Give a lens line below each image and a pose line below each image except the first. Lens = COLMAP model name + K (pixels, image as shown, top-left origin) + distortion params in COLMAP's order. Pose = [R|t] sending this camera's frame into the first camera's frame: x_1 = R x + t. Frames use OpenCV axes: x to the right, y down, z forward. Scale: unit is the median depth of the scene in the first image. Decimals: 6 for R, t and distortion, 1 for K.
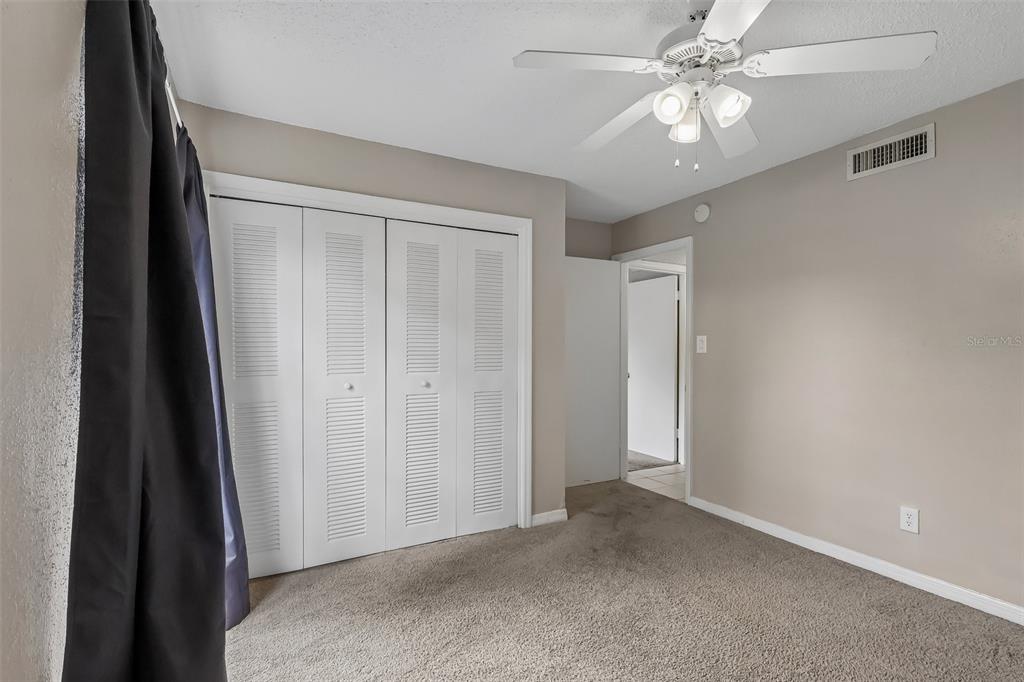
lens RADIAL K [[477.7, 0, 518.1], [0, 477.7, 344.1], [0, 0, 1]] dist [-0.004706, 0.001865]
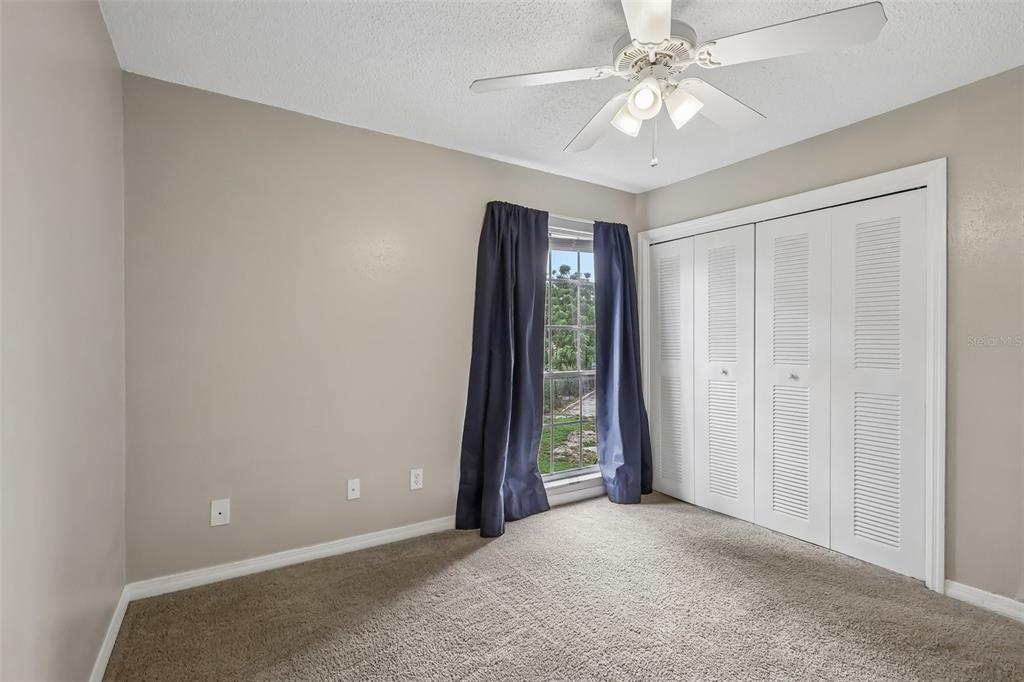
lens RADIAL K [[477.7, 0, 520.5], [0, 477.7, 339.5], [0, 0, 1]] dist [-0.004706, 0.001865]
pose [[0.074583, -0.007972, -0.997183, 0.757338], [-0.001172, 0.999967, -0.008082, 0.015690], [0.997214, 0.001772, 0.074571, 0.360774]]
